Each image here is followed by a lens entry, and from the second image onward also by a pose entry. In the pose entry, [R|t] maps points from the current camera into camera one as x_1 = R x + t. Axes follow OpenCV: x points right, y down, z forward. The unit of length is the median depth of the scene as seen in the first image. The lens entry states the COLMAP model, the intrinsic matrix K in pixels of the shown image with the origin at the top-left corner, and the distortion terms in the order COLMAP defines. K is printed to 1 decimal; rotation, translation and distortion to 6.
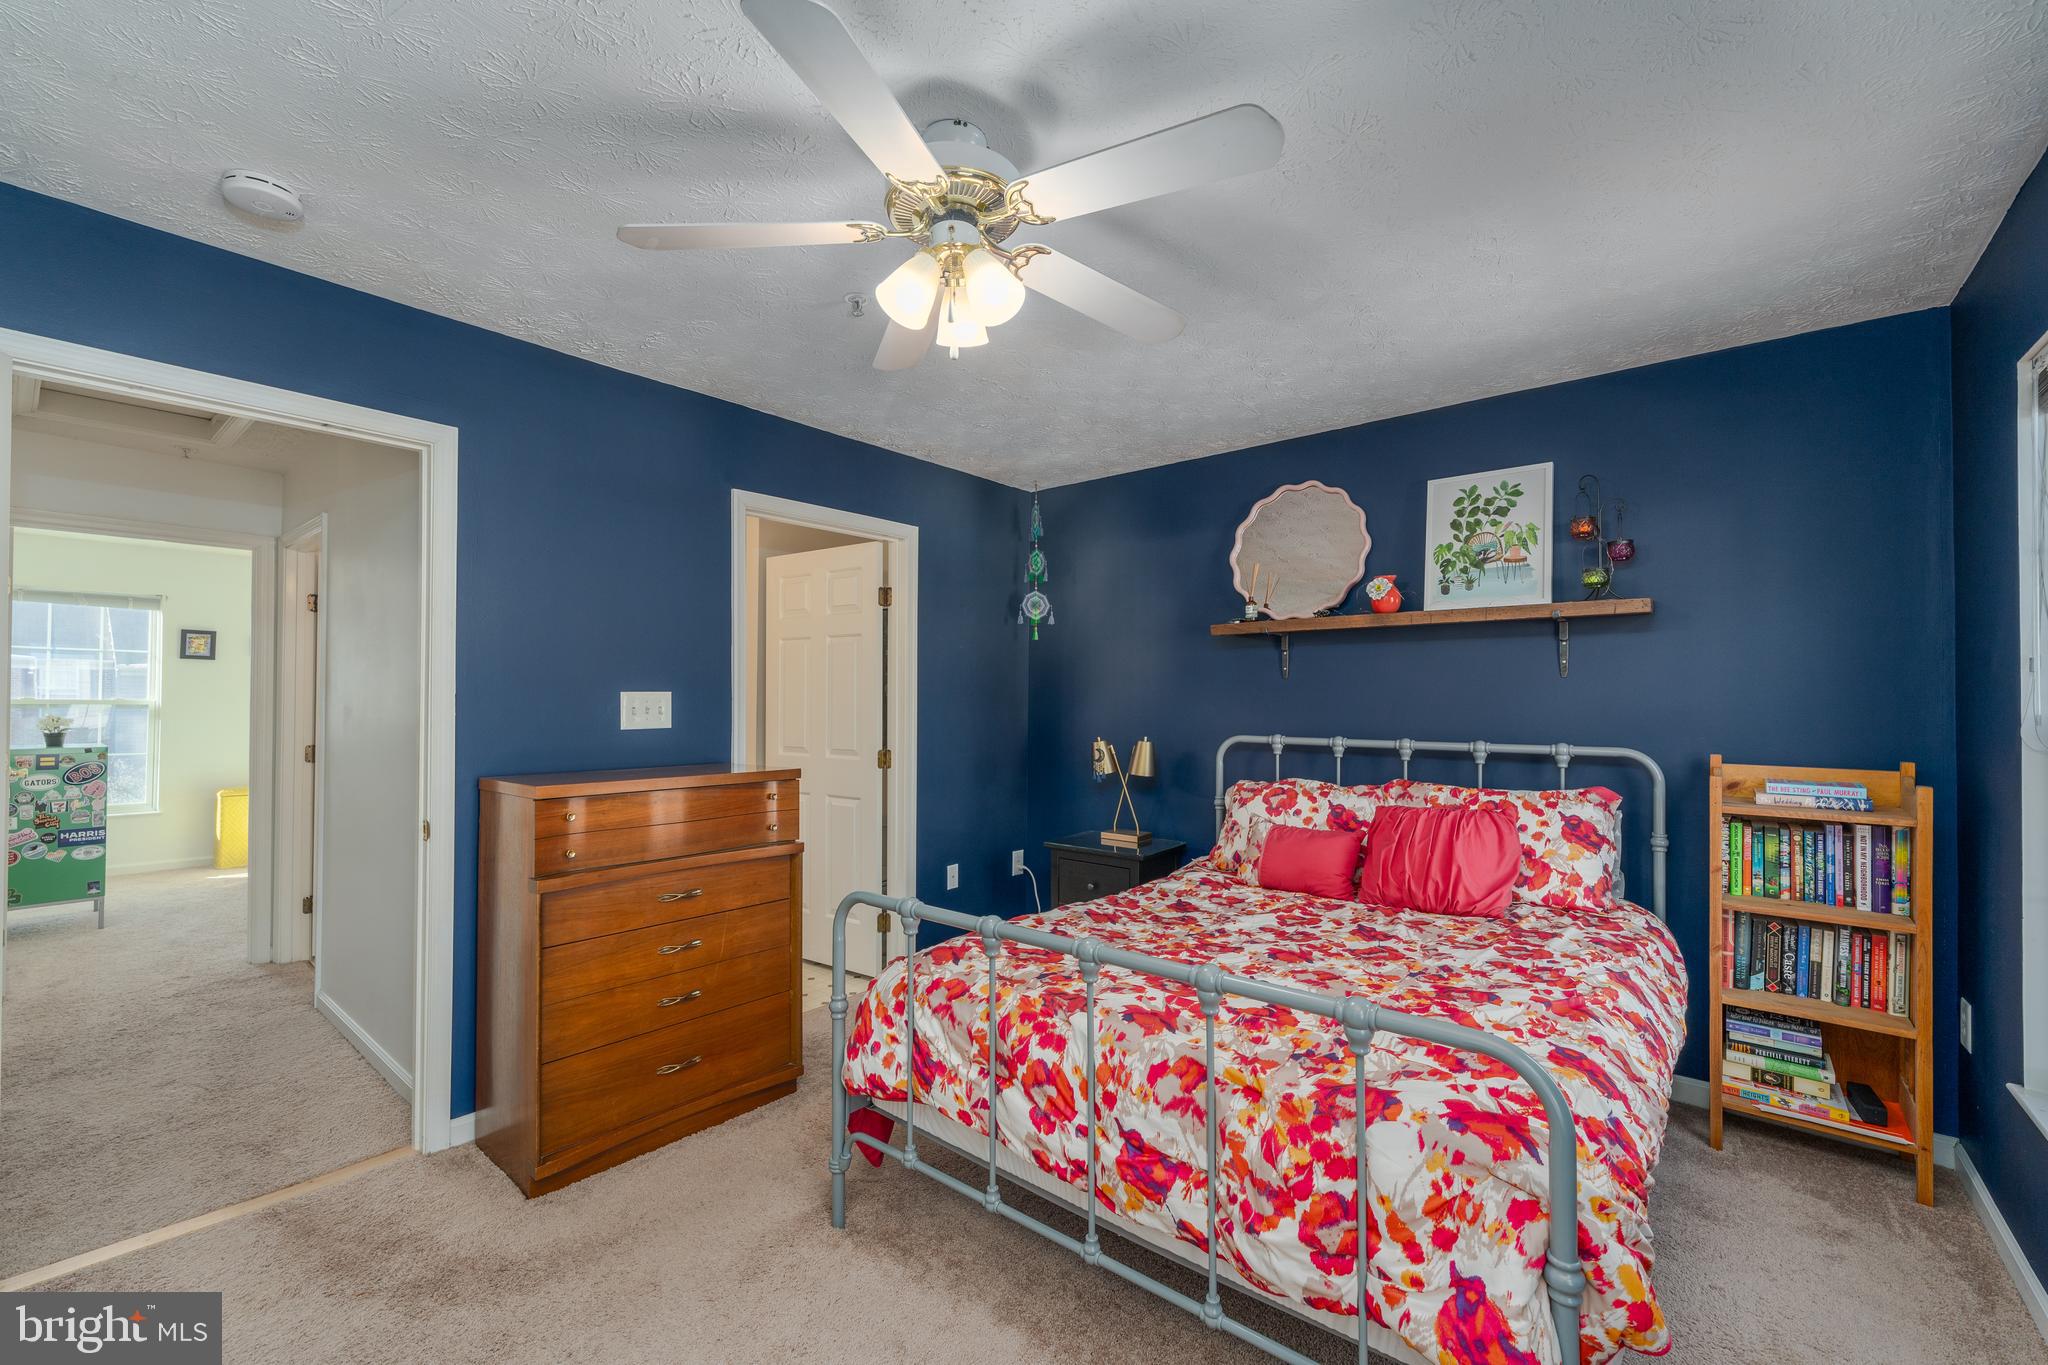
lens RADIAL K [[830.0, 0, 1027.0], [0, 830.0, 688.2], [0, 0, 1]] dist [0.001472, -0.000396]
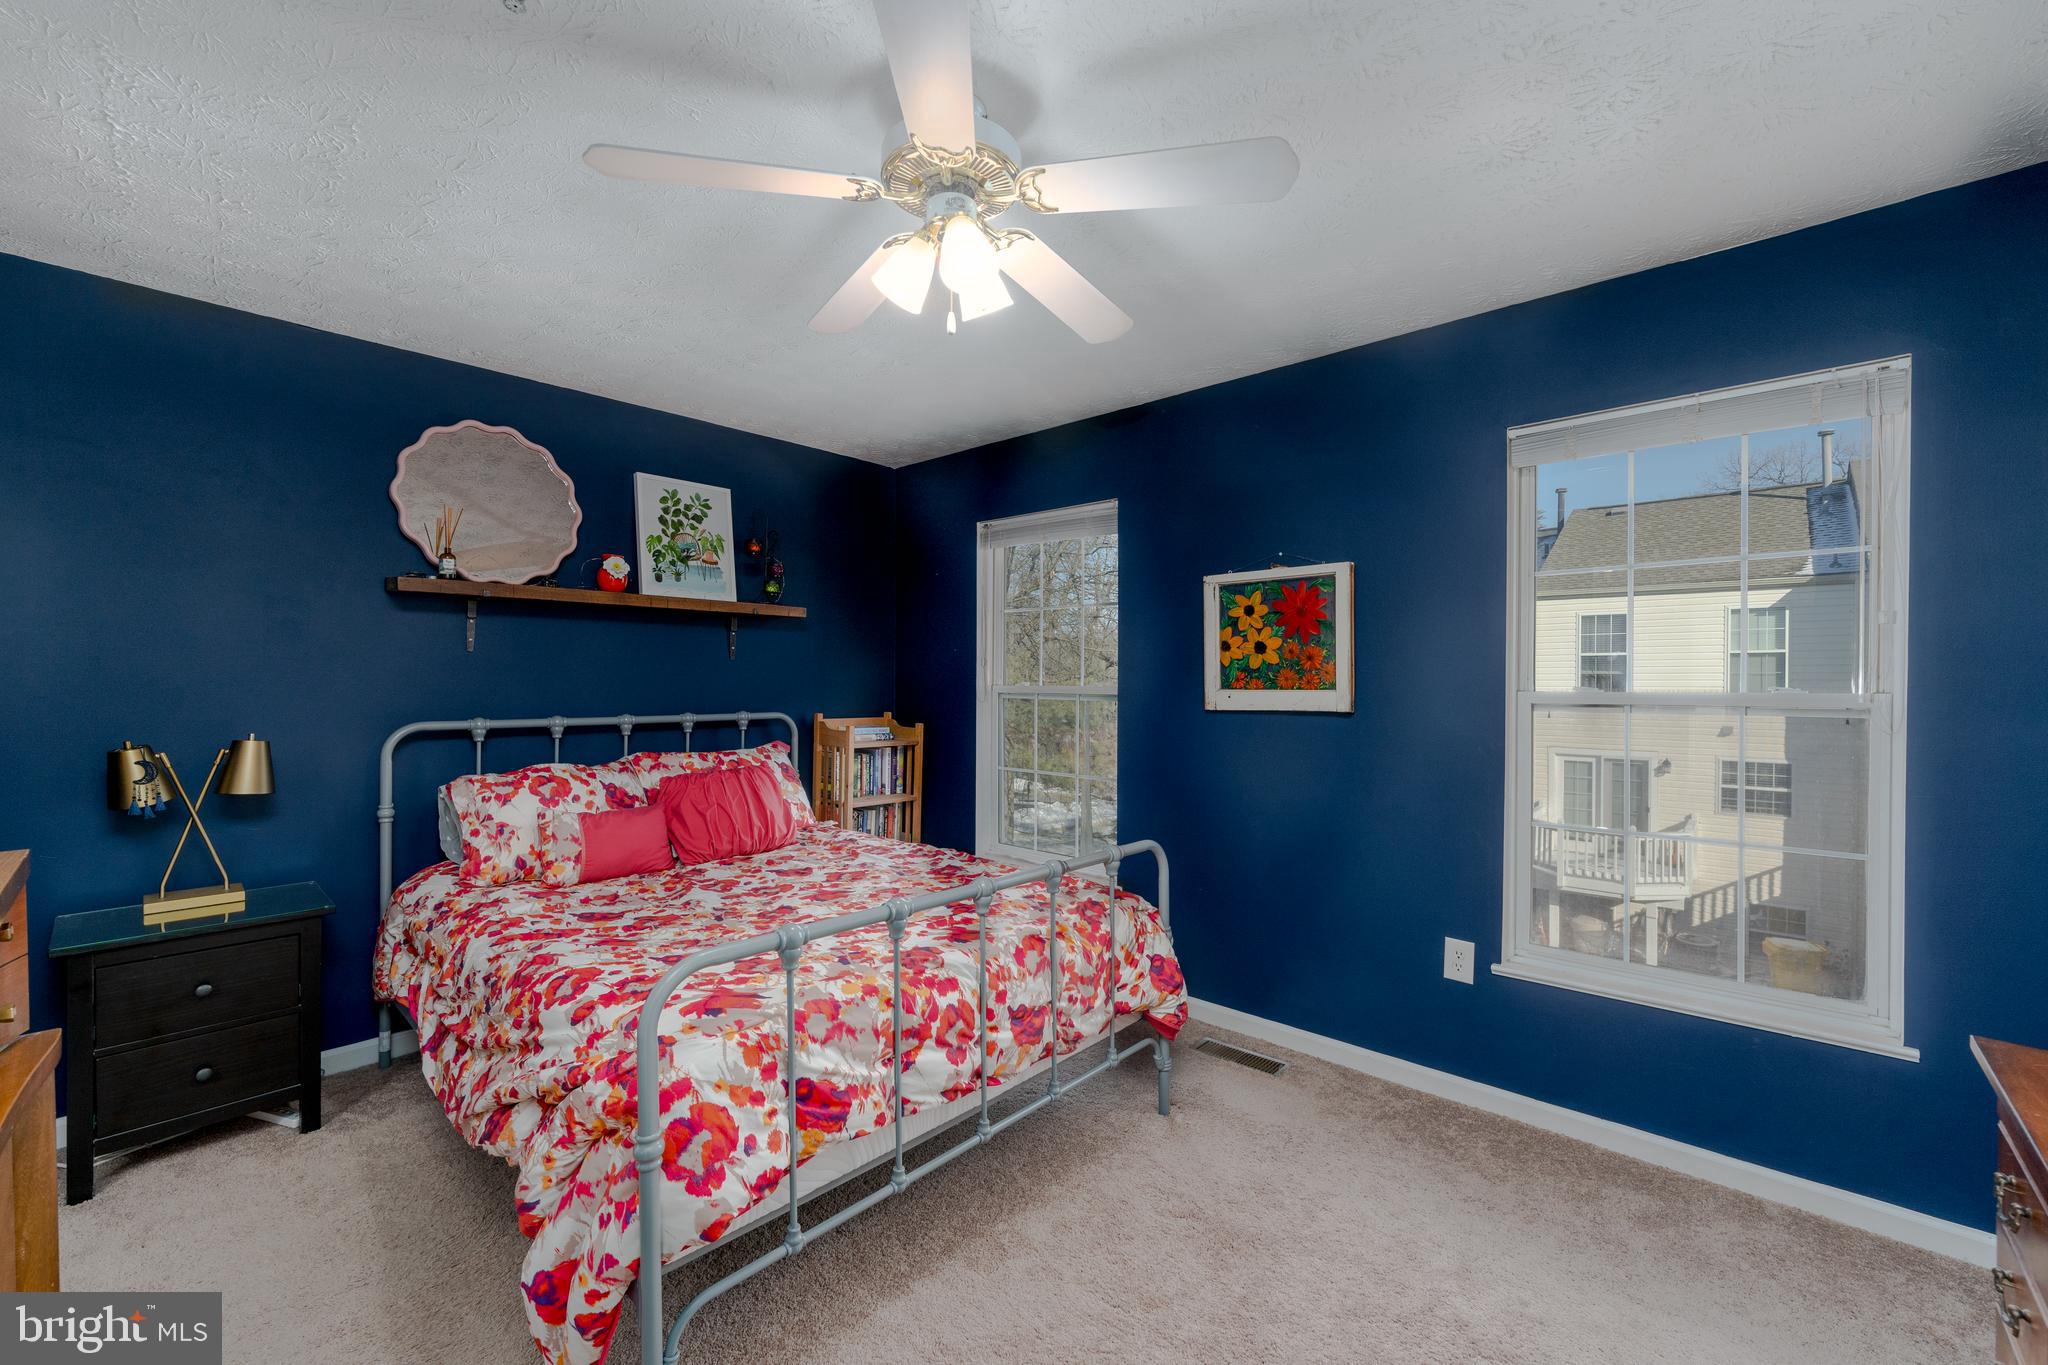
lens RADIAL K [[830.0, 0, 1025.5], [0, 830.0, 685.6], [0, 0, 1]] dist [0.001472, -0.000396]
pose [[0.046566, -0.008265, 0.998881, -0.653049], [-0.018365, 0.999790, 0.009129, 0.006769], [-0.998746, -0.018770, 0.046404, 0.518257]]
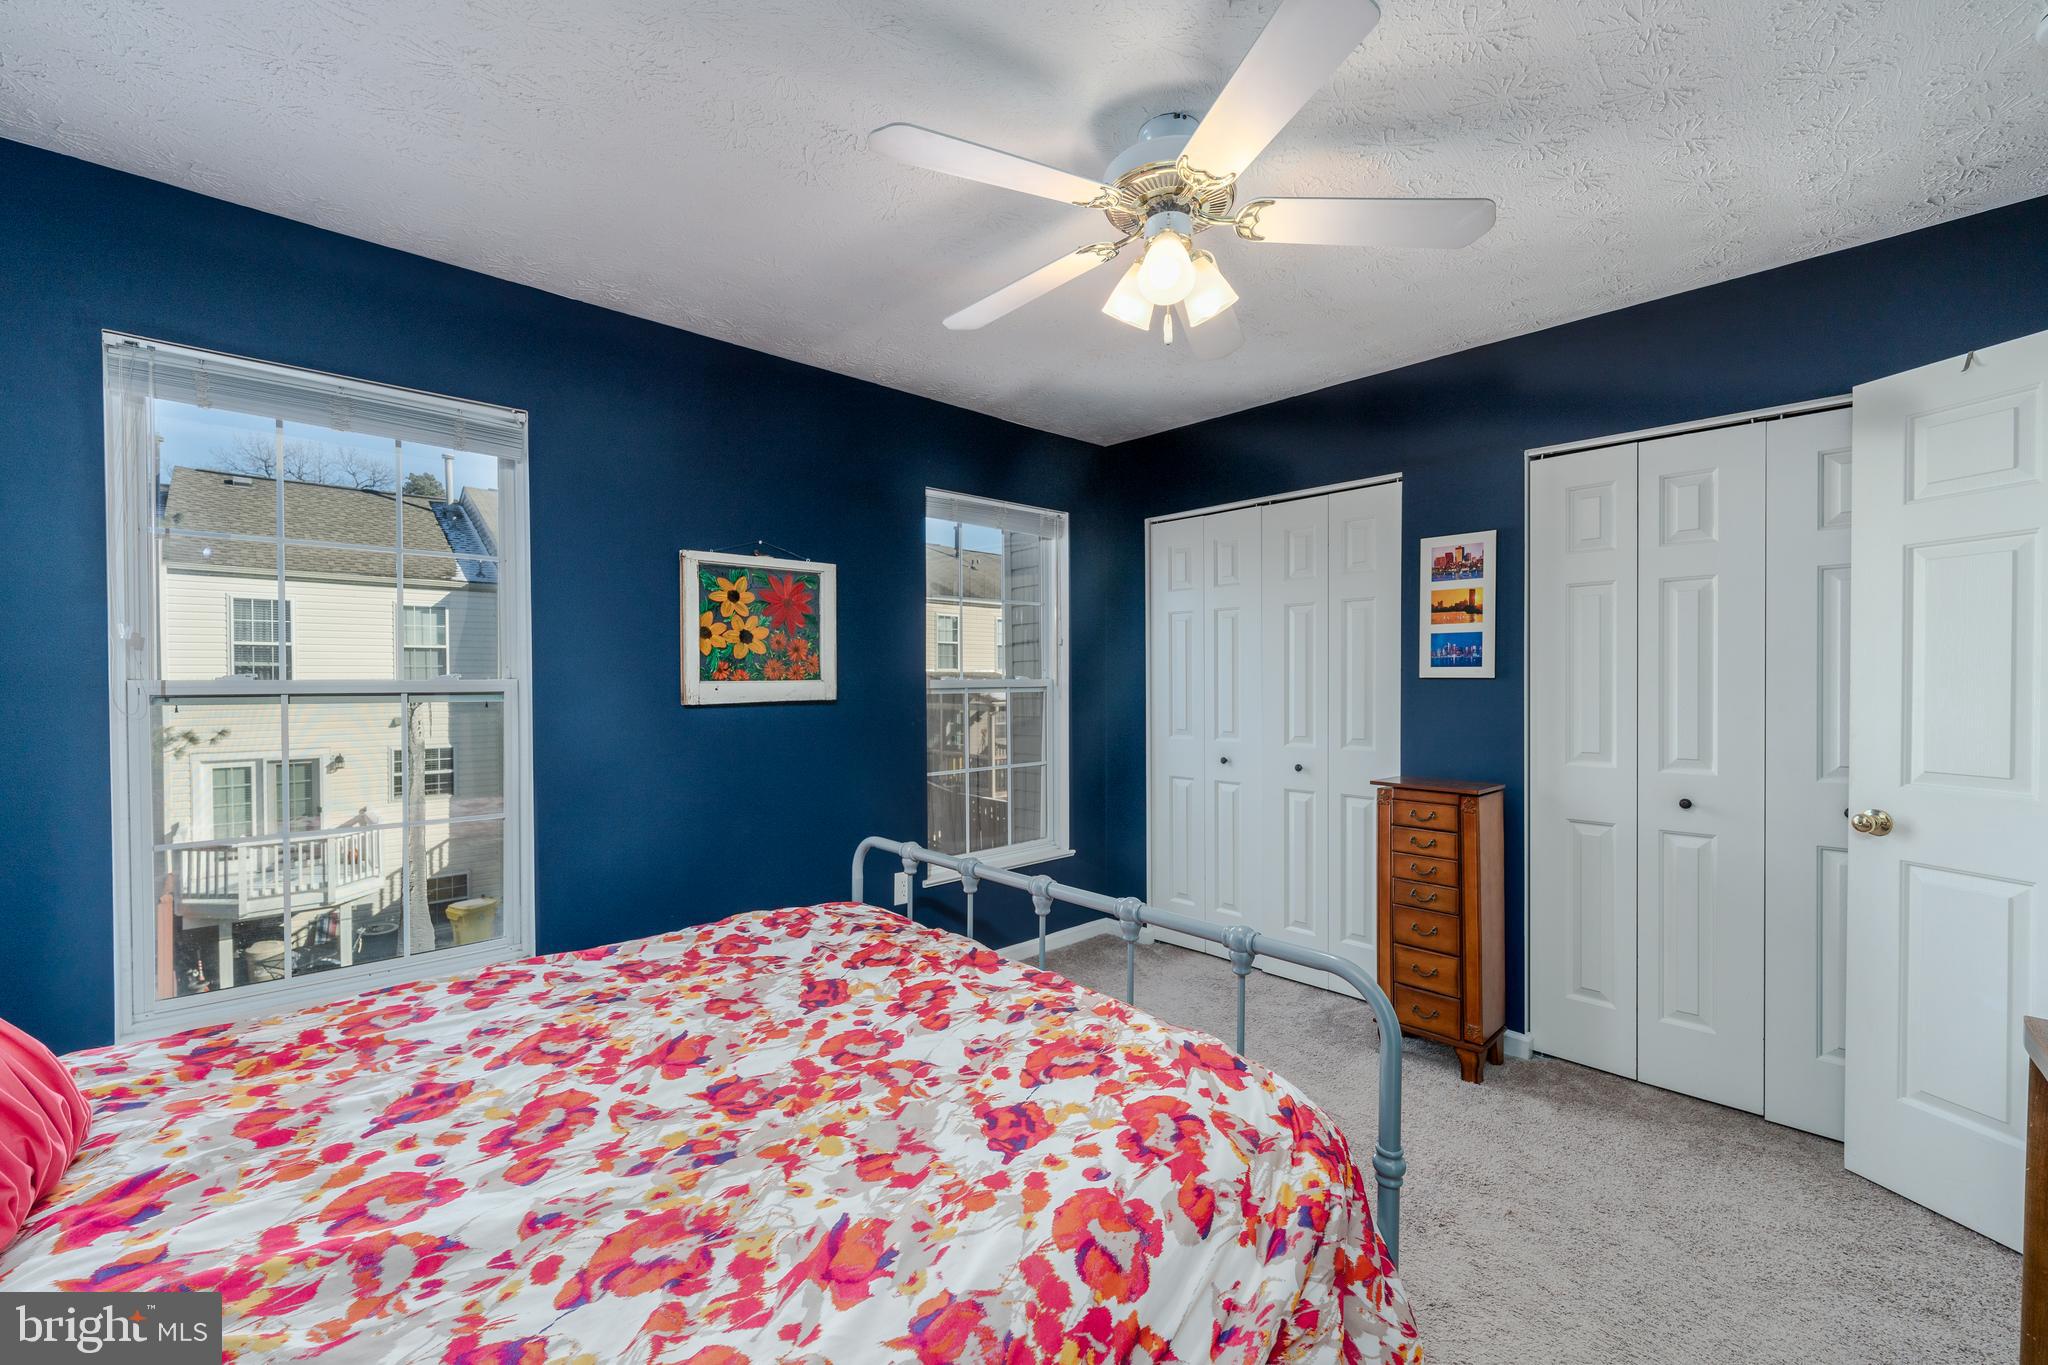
lens RADIAL K [[830.0, 0, 1026.8], [0, 830.0, 686.7], [0, 0, 1]] dist [0.001472, -0.000396]
pose [[-0.991542, -0.005478, 0.129670, -0.029688], [-0.005935, 0.999977, -0.003141, 0.024987], [-0.129650, -0.003884, -0.991552, 1.250222]]
